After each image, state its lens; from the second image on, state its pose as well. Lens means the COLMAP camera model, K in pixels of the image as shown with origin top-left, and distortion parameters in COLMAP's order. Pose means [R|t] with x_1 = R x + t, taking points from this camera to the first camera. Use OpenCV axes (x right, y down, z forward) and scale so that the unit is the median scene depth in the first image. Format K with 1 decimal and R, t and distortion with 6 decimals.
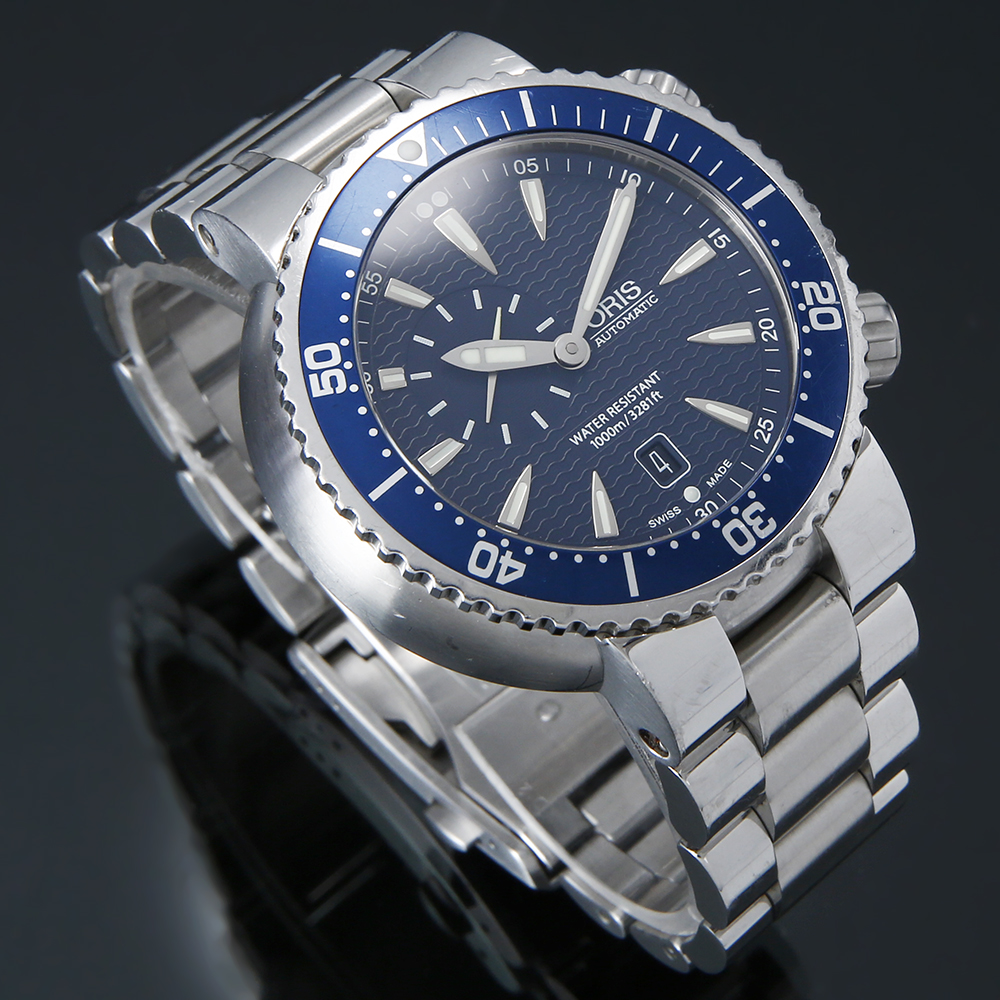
lens RADIAL K [[3846.5, 0, 500.0], [0, 3846.5, 500.0], [0, 0, 1]] dist [-0.222182, -5.352776]
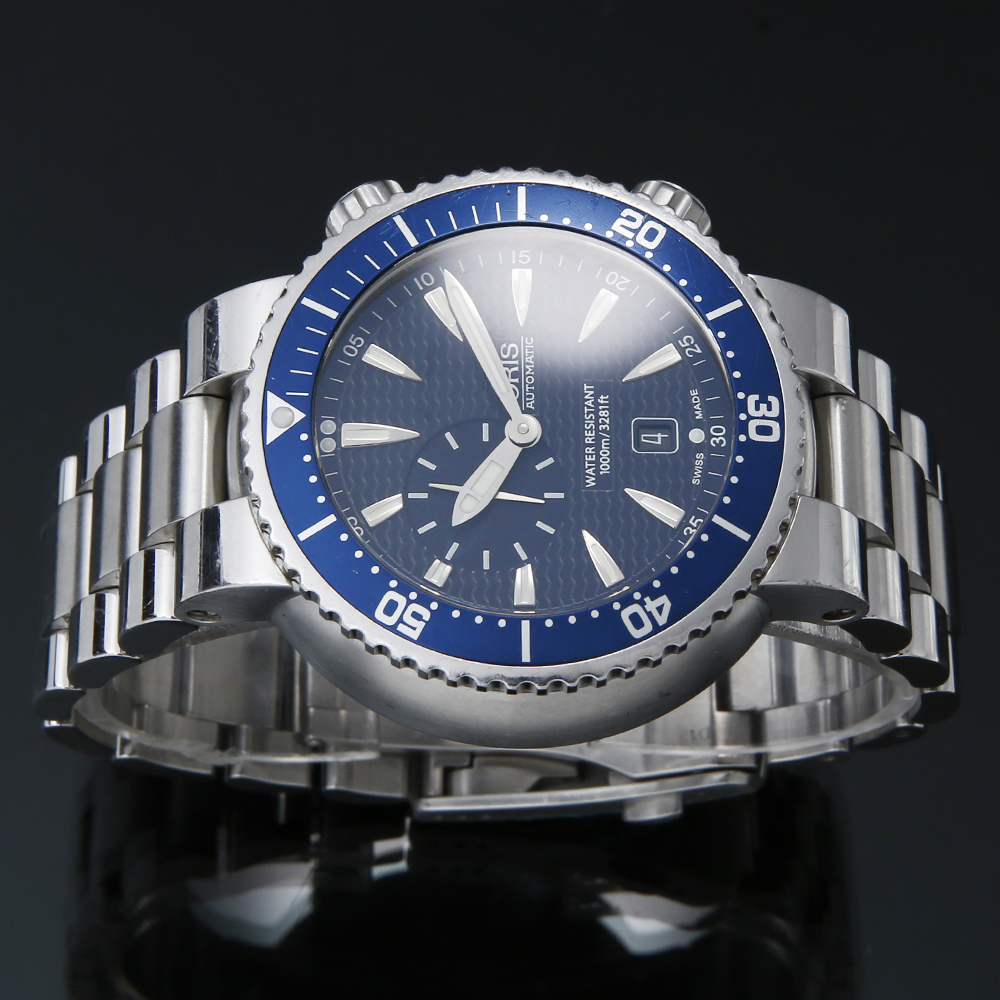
lens RADIAL K [[3846.5, 0, 500.0], [0, 3846.5, 500.0], [0, 0, 1]] dist [-0.222182, -5.352776]
pose [[0.652843, -0.746902, 0.126228, -0.135871], [0.736732, 0.664819, 0.123456, -0.163401], [-0.176129, 0.012399, 0.984289, -0.054817]]
